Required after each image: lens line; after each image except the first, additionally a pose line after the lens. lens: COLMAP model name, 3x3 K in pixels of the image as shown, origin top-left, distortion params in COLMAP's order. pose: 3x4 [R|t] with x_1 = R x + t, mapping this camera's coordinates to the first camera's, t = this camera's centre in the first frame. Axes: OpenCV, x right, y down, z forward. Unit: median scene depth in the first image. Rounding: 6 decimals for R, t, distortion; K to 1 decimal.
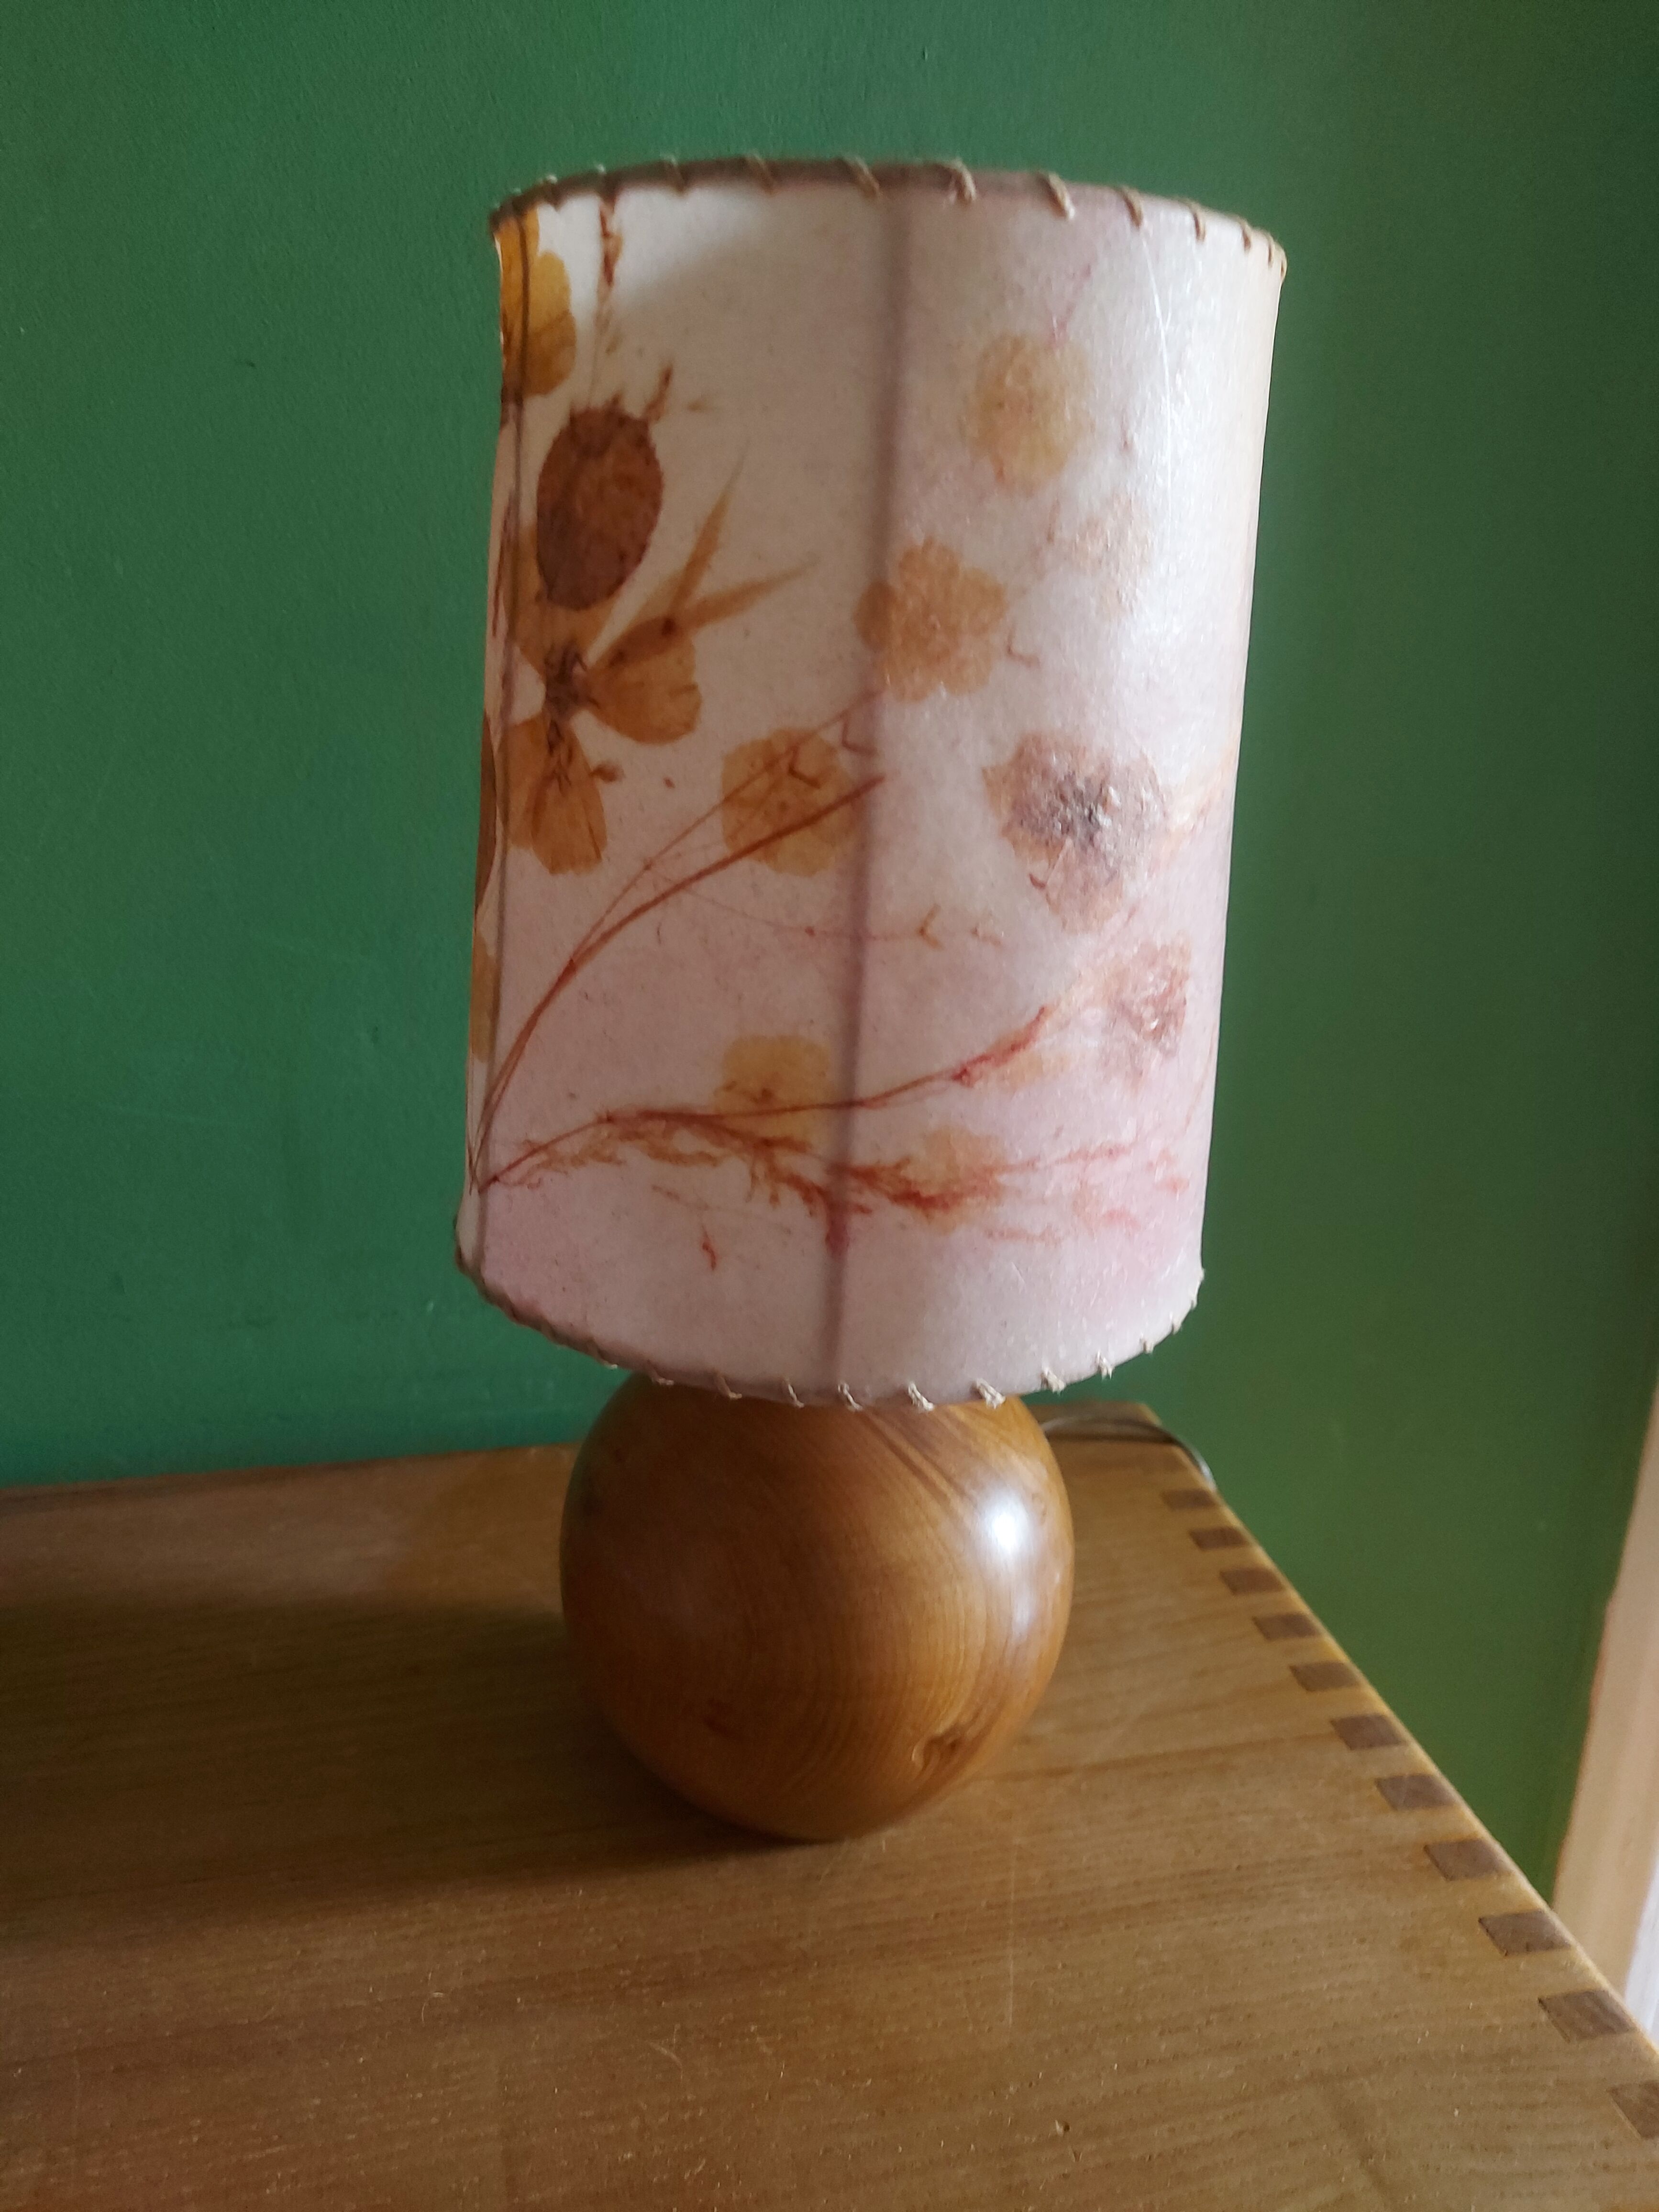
lens RADIAL K [[1647.1, 0, 809.6], [0, 1647.1, 1138.4], [0, 0, 1]] dist [0.007933, -0.044811]
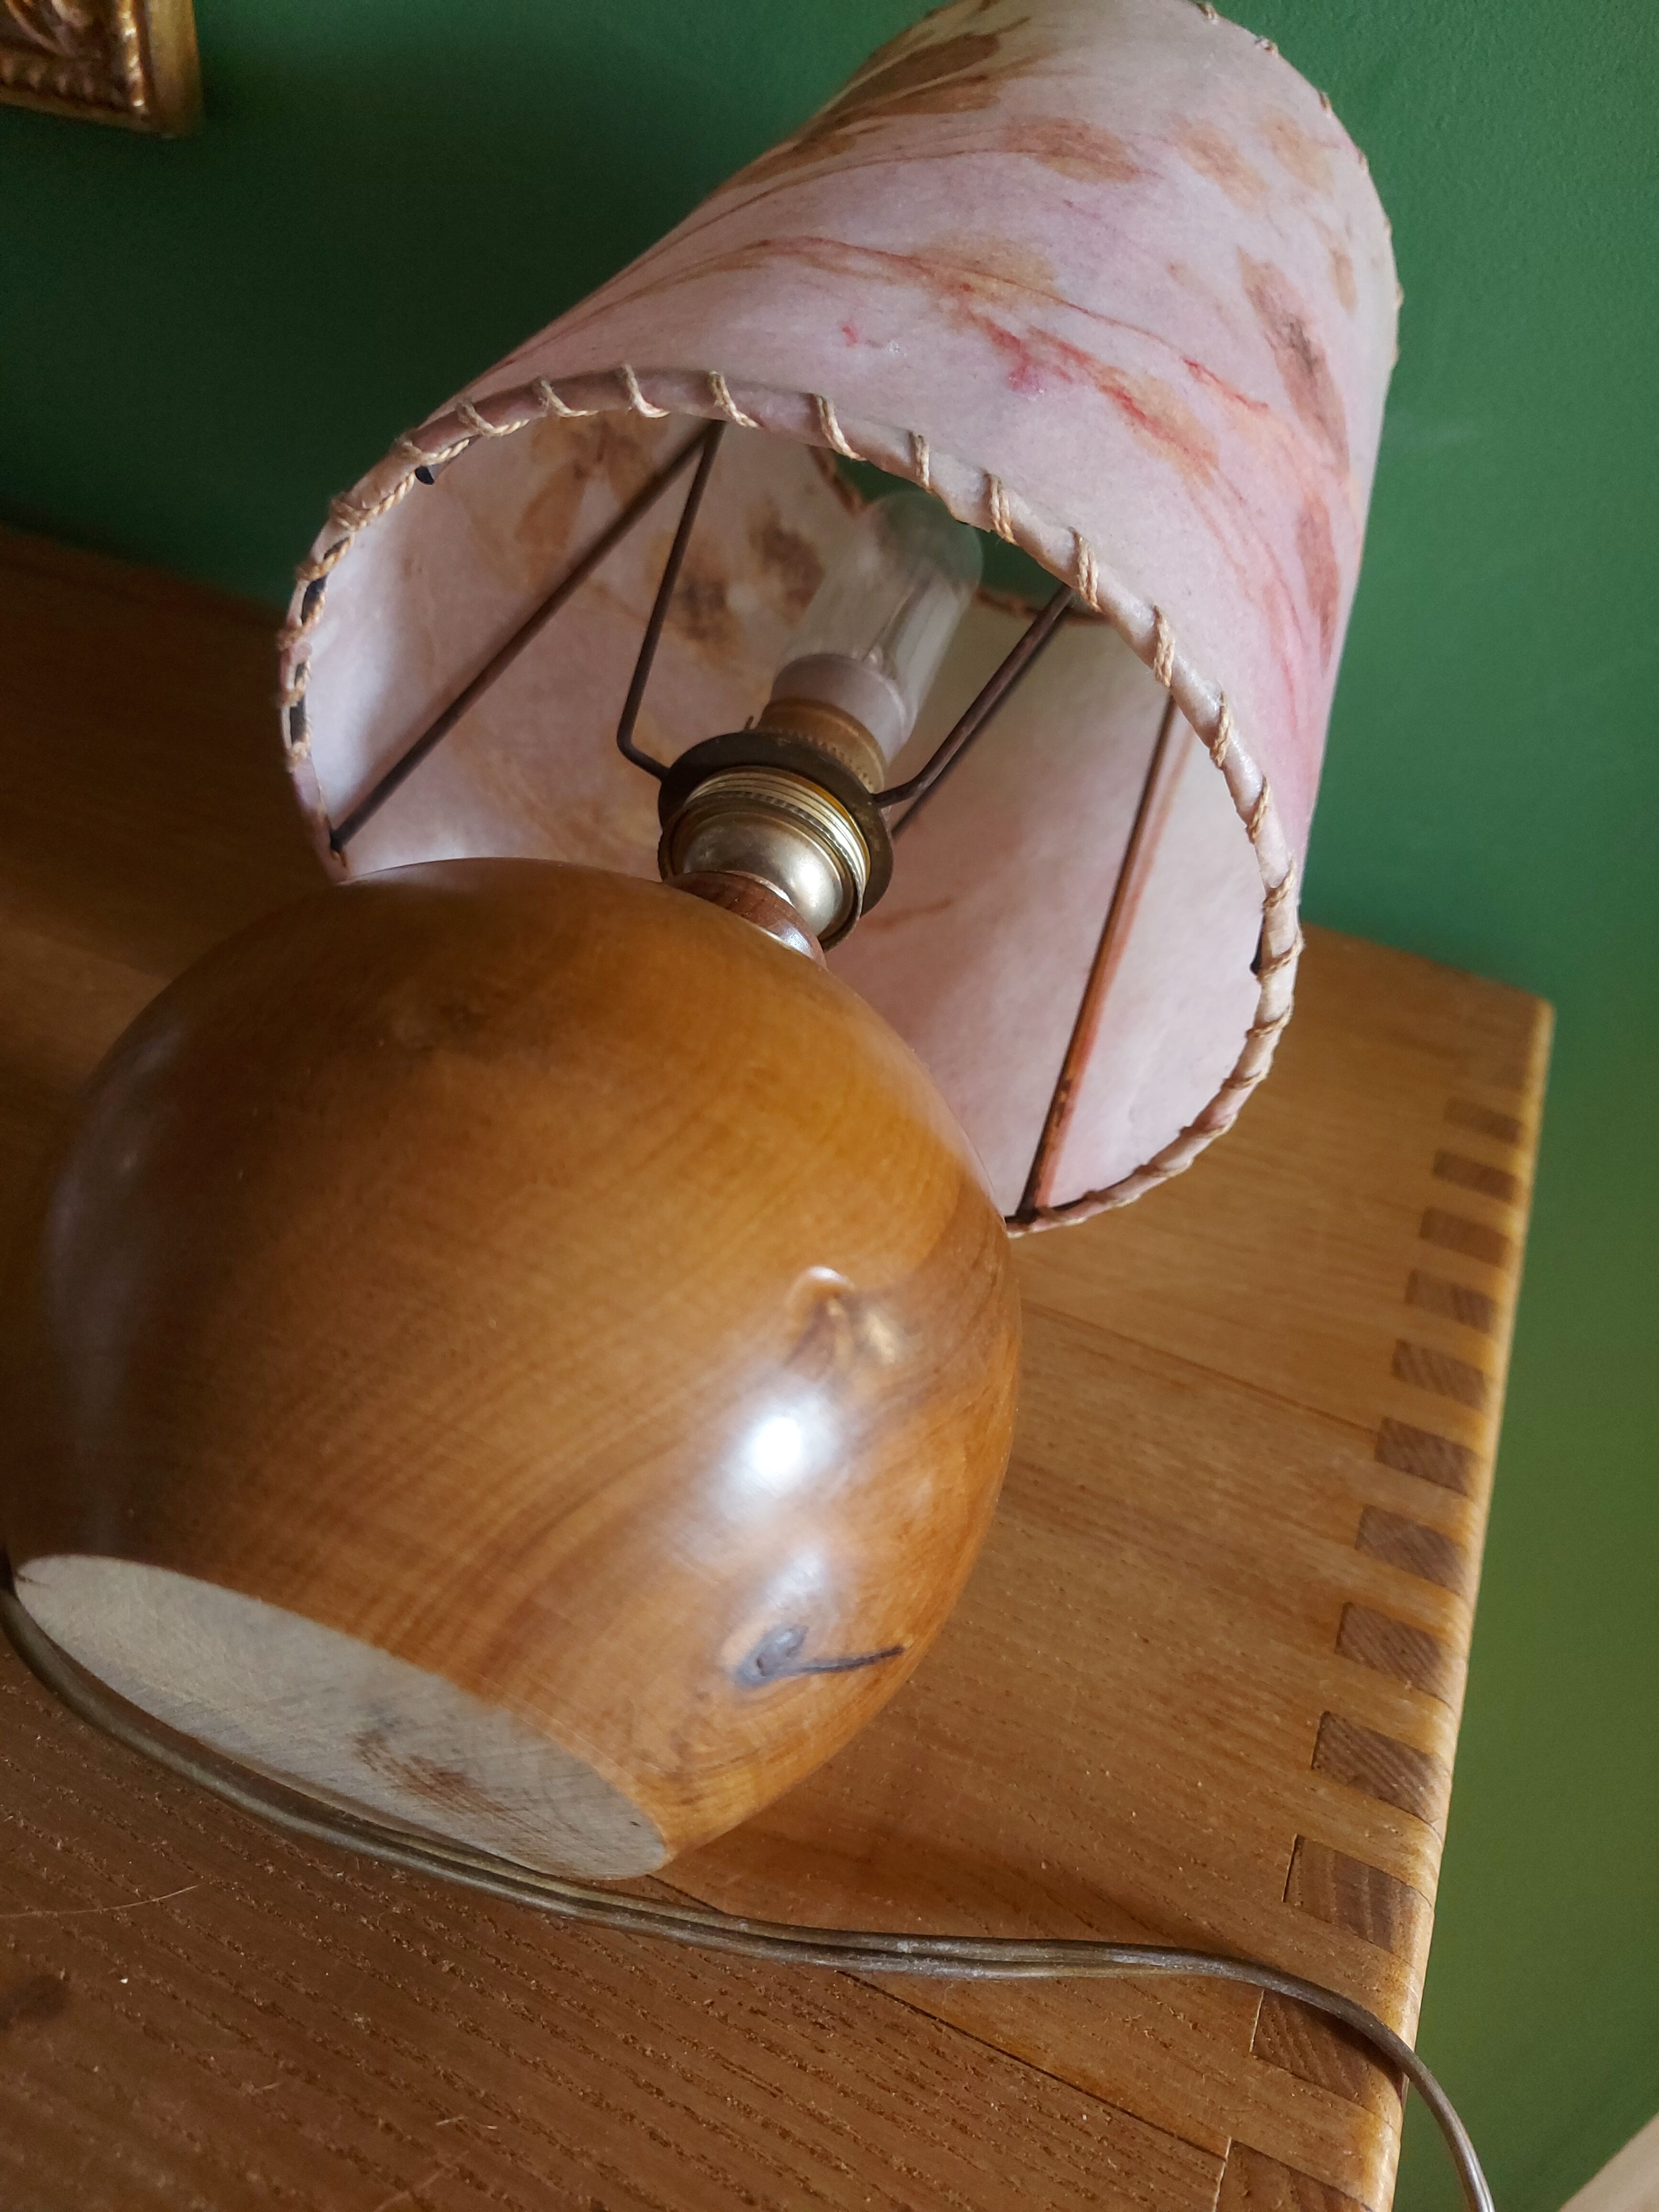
lens RADIAL K [[1647.1, 0, 807.8], [0, 1647.1, 1167.4], [0, 0, 1]] dist [0.007933, -0.044811]
pose [[0.808526, 0.416650, -0.415559, 0.444253], [-0.267159, 0.889104, 0.371645, 0.074592], [0.524321, -0.189464, 0.830175, 0.368642]]
